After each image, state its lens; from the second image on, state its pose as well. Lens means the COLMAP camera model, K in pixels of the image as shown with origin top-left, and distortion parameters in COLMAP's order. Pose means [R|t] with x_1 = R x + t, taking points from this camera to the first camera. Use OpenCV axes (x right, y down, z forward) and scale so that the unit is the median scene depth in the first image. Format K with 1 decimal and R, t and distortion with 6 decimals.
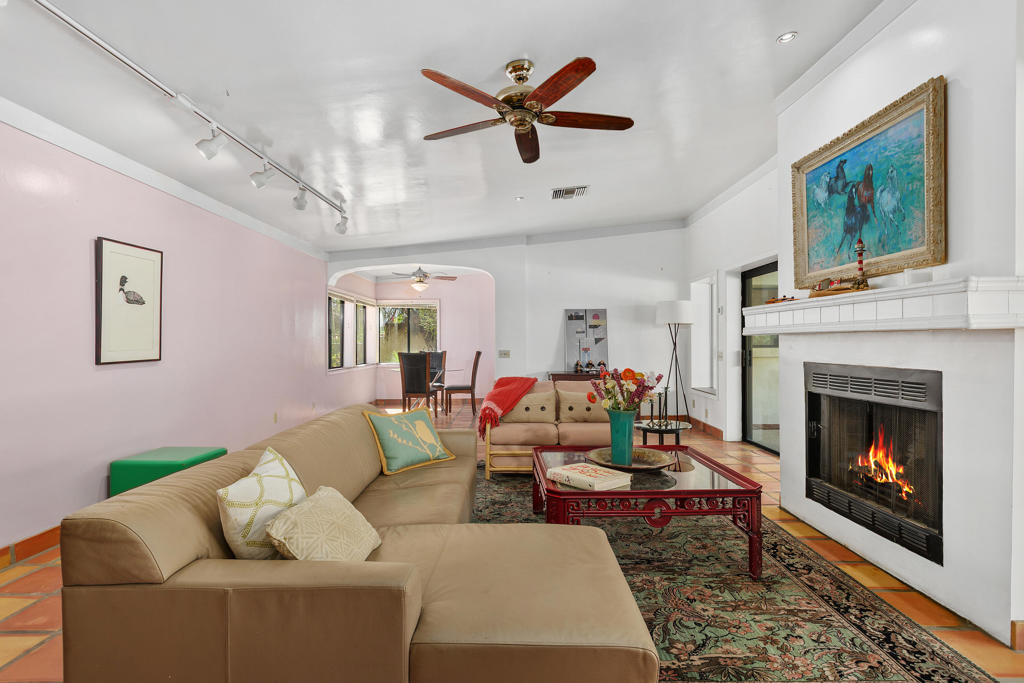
lens RADIAL K [[513.3, 0, 513.9], [0, 513.3, 342.8], [0, 0, 1]] dist [-0.000401, 0.000274]
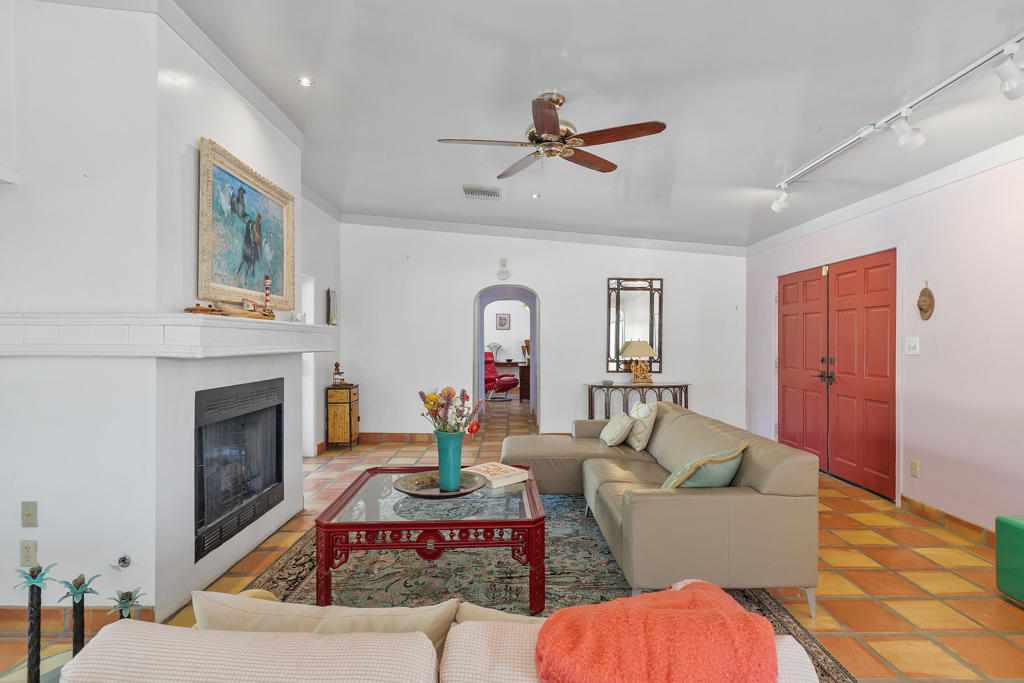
lens RADIAL K [[513.3, 0, 511.2], [0, 513.3, 342.2], [0, 0, 1]] dist [-0.000401, 0.000274]
pose [[-0.999987, 0.001321, -0.004836, 0.101142], [0.001349, 0.999983, -0.005704, -0.035457], [0.004828, -0.005710, -0.999972, 2.011593]]
